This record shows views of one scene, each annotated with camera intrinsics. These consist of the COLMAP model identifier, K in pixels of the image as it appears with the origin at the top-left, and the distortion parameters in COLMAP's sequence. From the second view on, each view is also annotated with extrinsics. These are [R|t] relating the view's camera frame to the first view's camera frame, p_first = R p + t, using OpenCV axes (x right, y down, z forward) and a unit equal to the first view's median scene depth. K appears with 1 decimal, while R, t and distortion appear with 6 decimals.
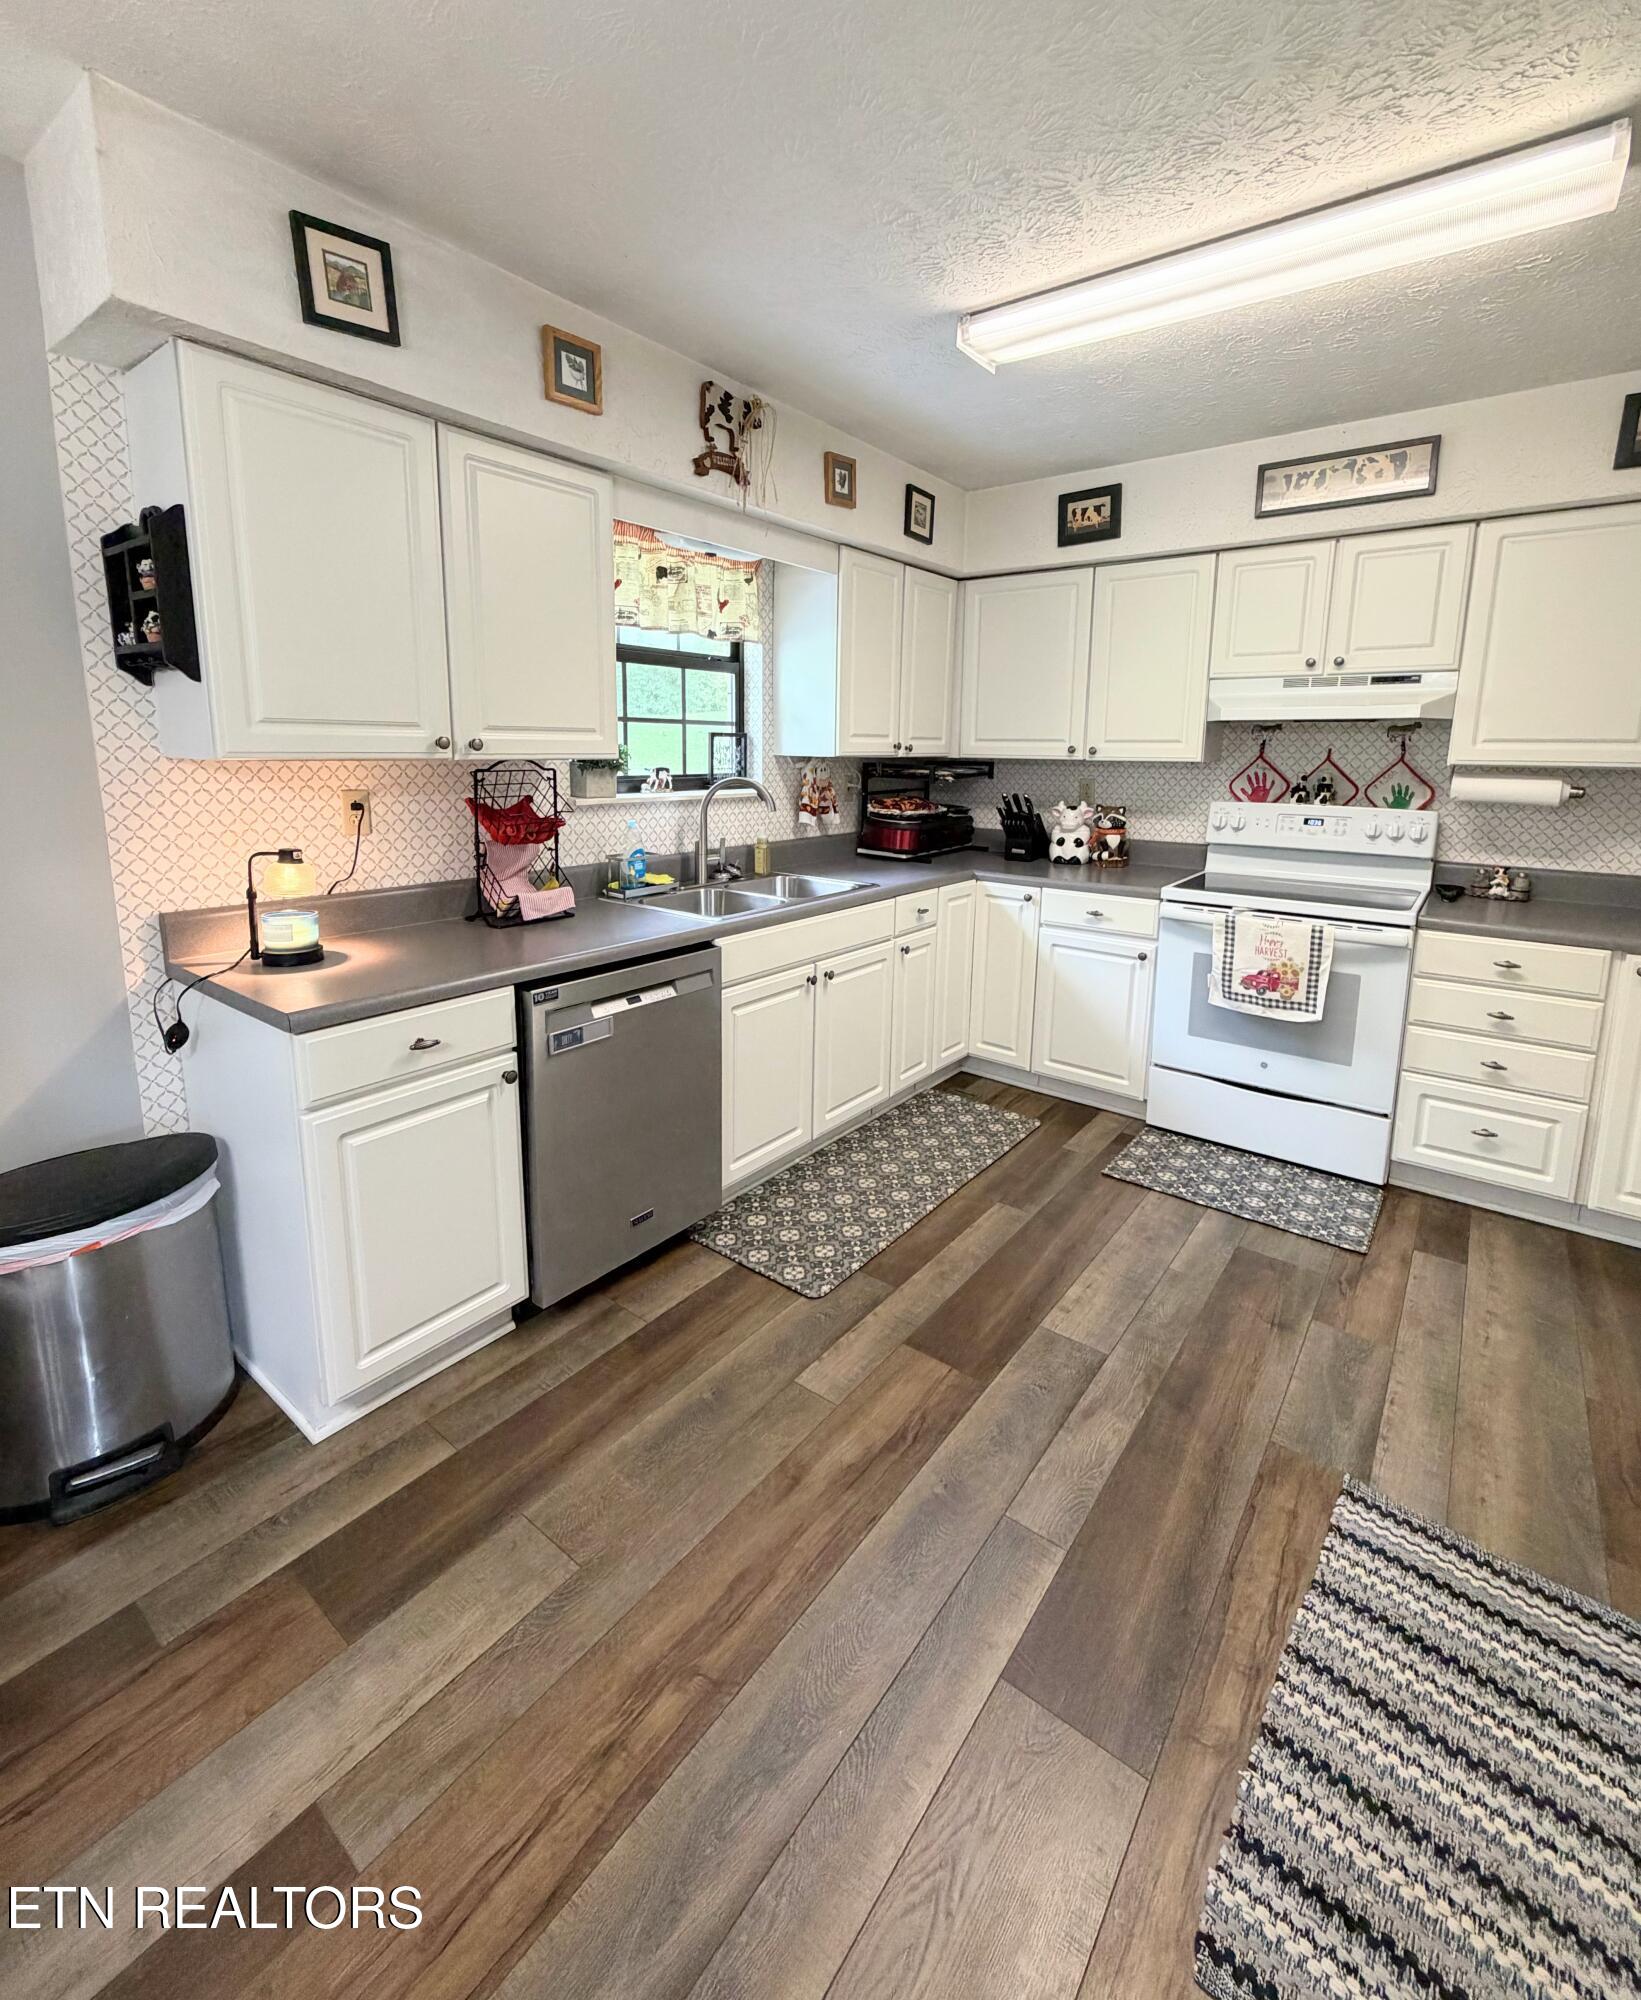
lens RADIAL K [[867.2, 0, 821.8], [0, 867.2, 884.2], [0, 0, 1]] dist [0.001302, 0.000364]
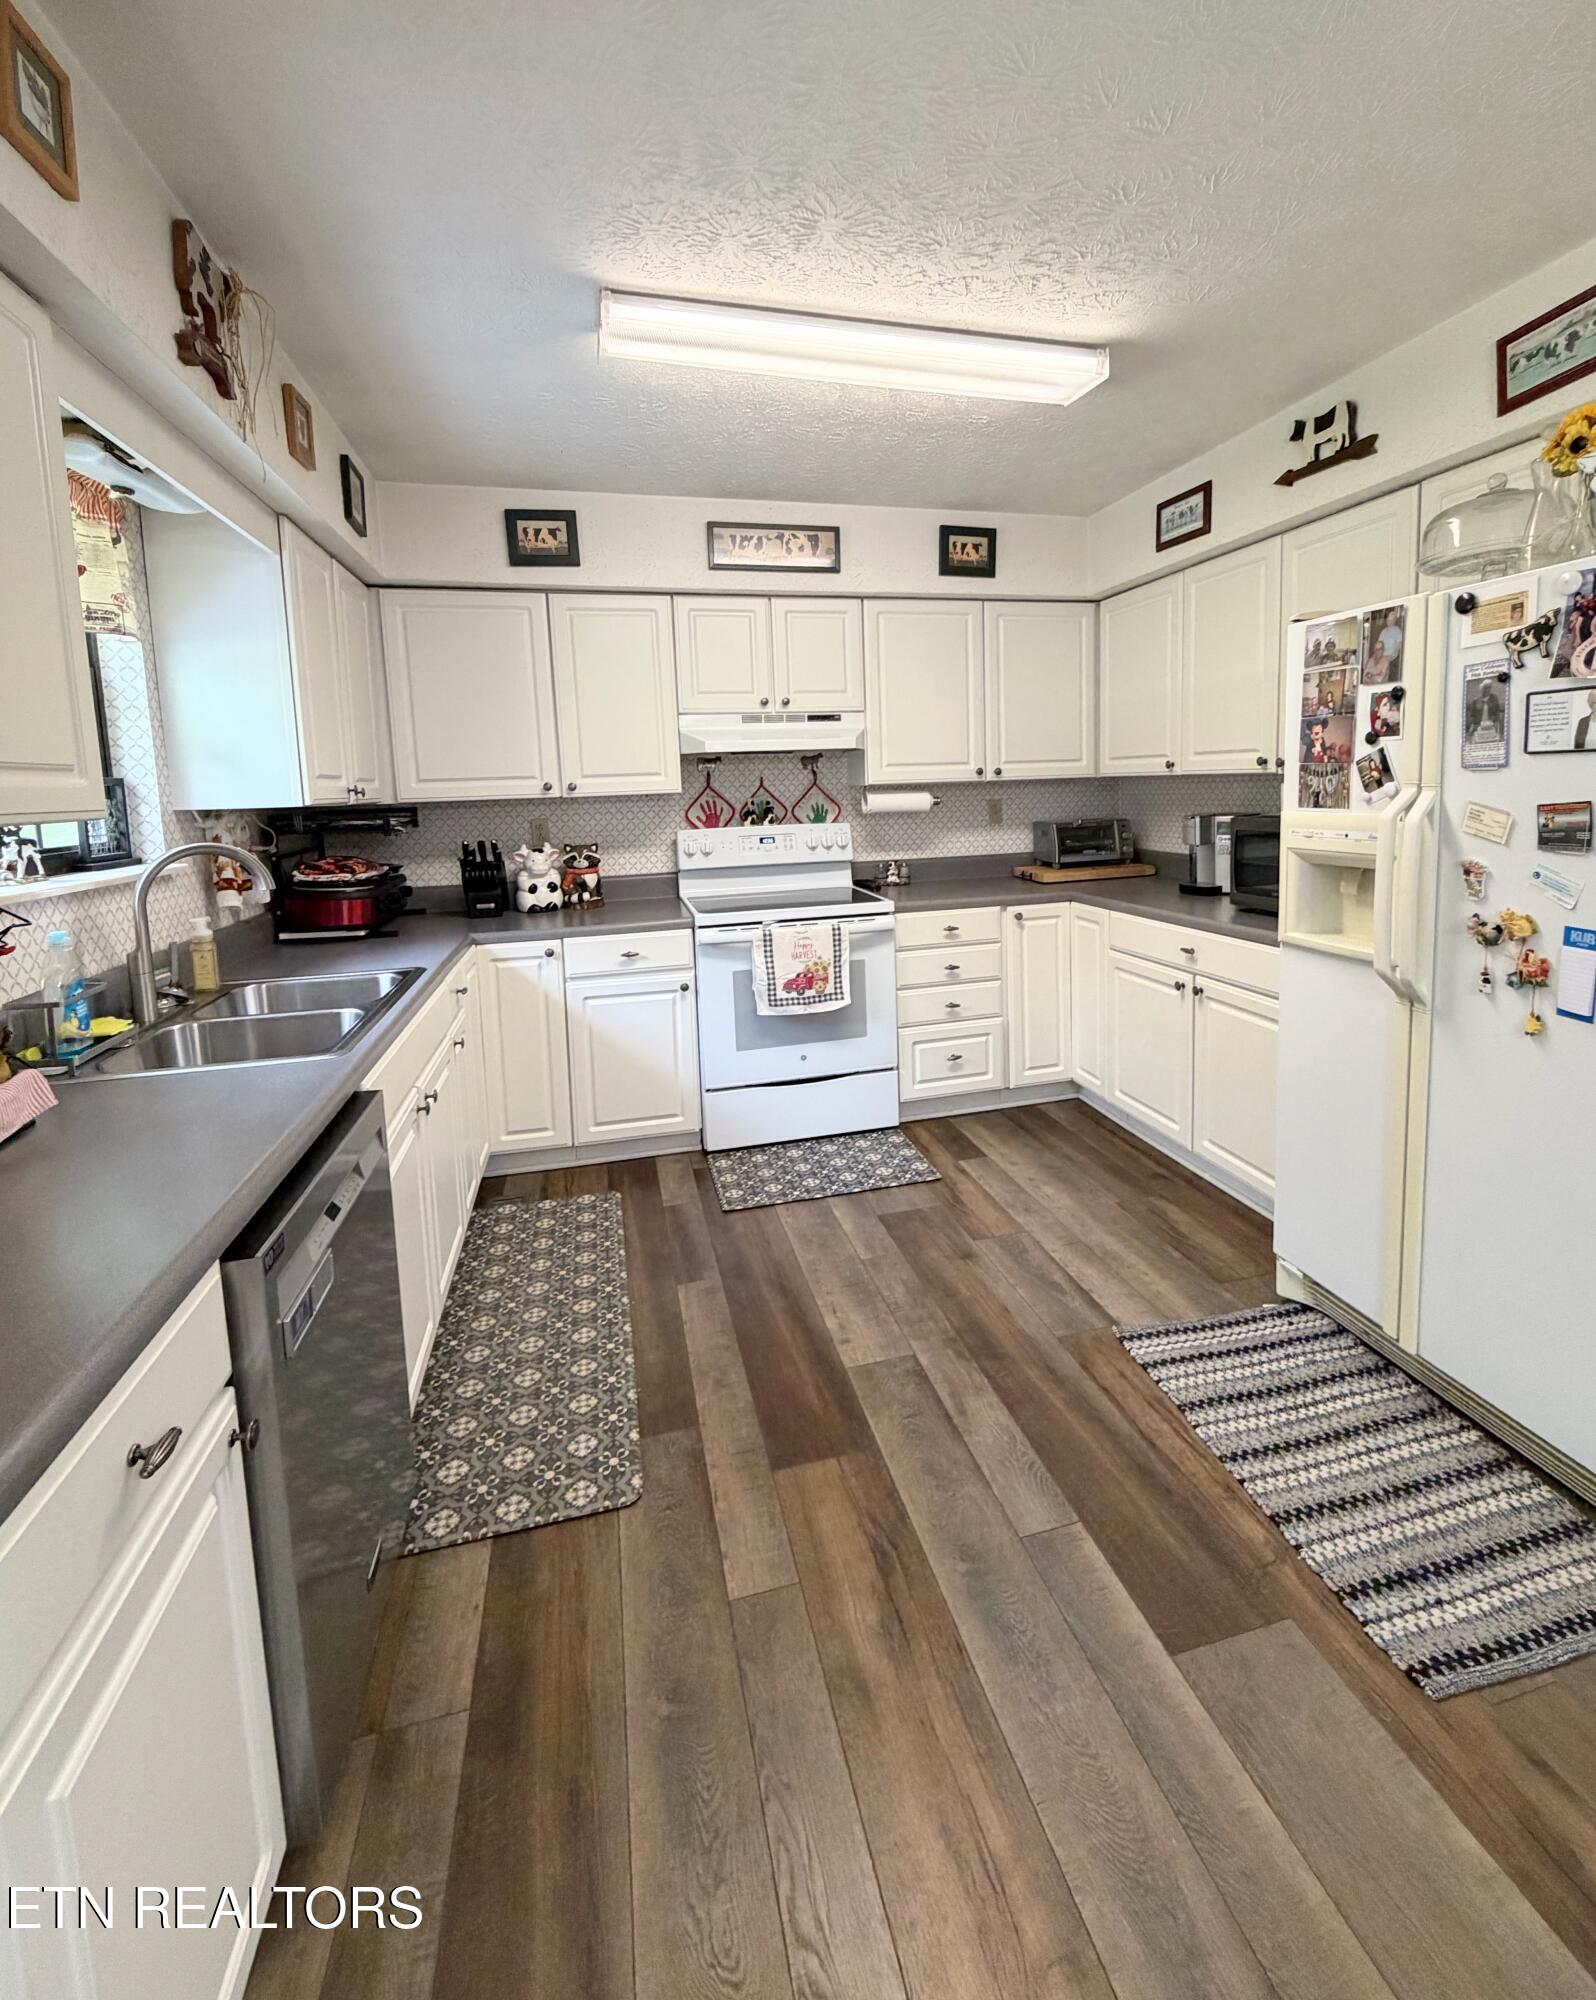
lens RADIAL K [[887.8, 0, 809.5], [0, 887.8, 878.4], [0, 0, 1]] dist [0.001470, -0.000098]
pose [[0.619169, -0.115221, 0.776759, -0.336045], [0.163564, 0.986404, 0.015939, -0.034451], [-0.768034, 0.117181, 0.629597, 0.245512]]
